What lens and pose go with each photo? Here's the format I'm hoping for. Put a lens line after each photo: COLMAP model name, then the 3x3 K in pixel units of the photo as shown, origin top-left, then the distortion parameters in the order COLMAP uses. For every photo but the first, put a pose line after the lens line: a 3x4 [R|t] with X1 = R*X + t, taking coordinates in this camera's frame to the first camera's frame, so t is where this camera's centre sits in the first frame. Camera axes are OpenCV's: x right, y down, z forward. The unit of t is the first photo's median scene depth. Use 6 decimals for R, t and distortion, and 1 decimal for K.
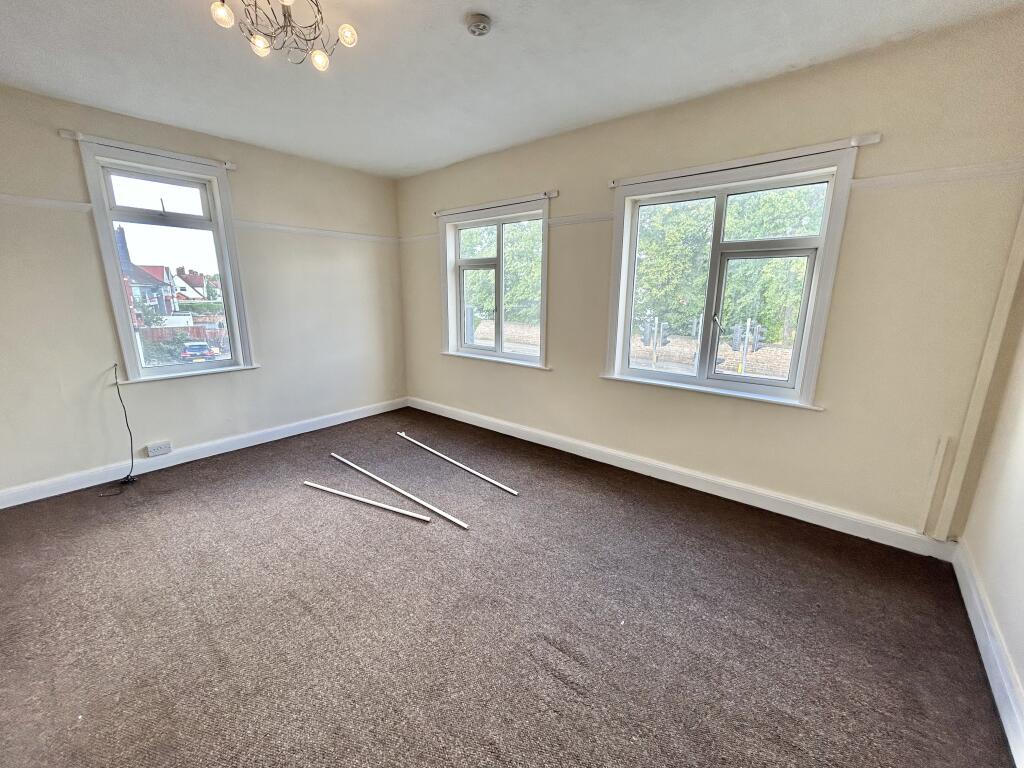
lens RADIAL K [[410.9, 0, 510.9], [0, 410.9, 385.3], [0, 0, 1]] dist [-0.001855, -0.000566]
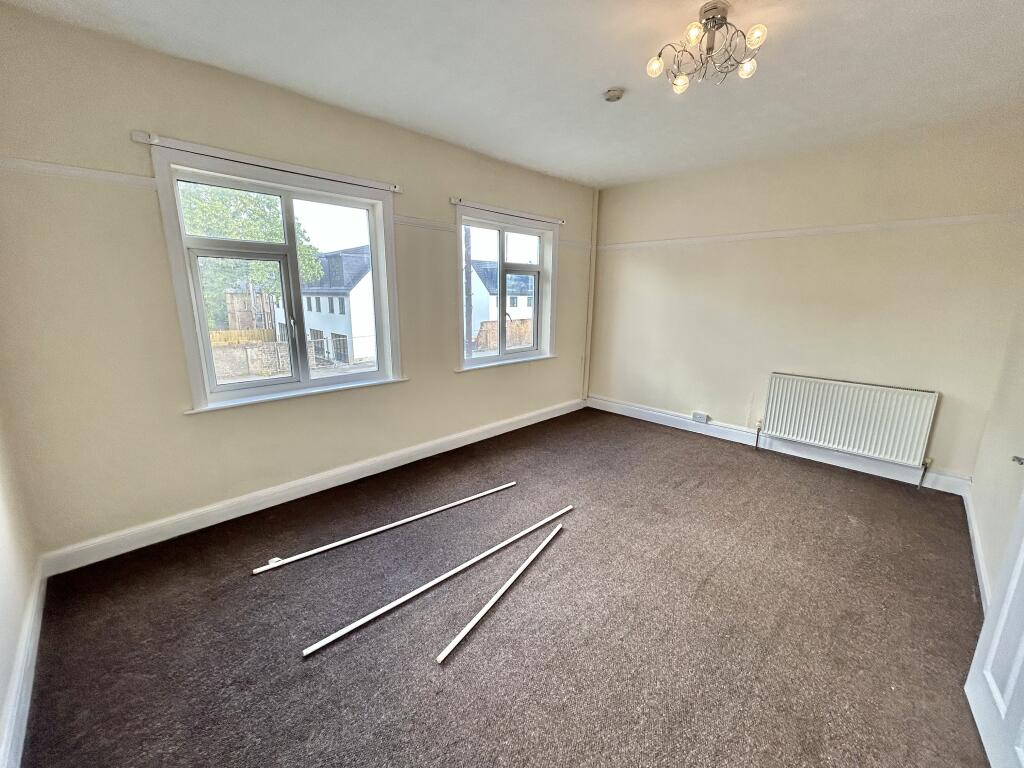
lens RADIAL K [[410.9, 0, 510.9], [0, 410.9, 385.3], [0, 0, 1]] dist [-0.001855, -0.000566]
pose [[0.090736, -0.219390, 0.971409, -1.000999], [0.212544, 0.957224, 0.196333, -0.201560], [-0.972930, 0.188653, 0.133485, 0.833095]]
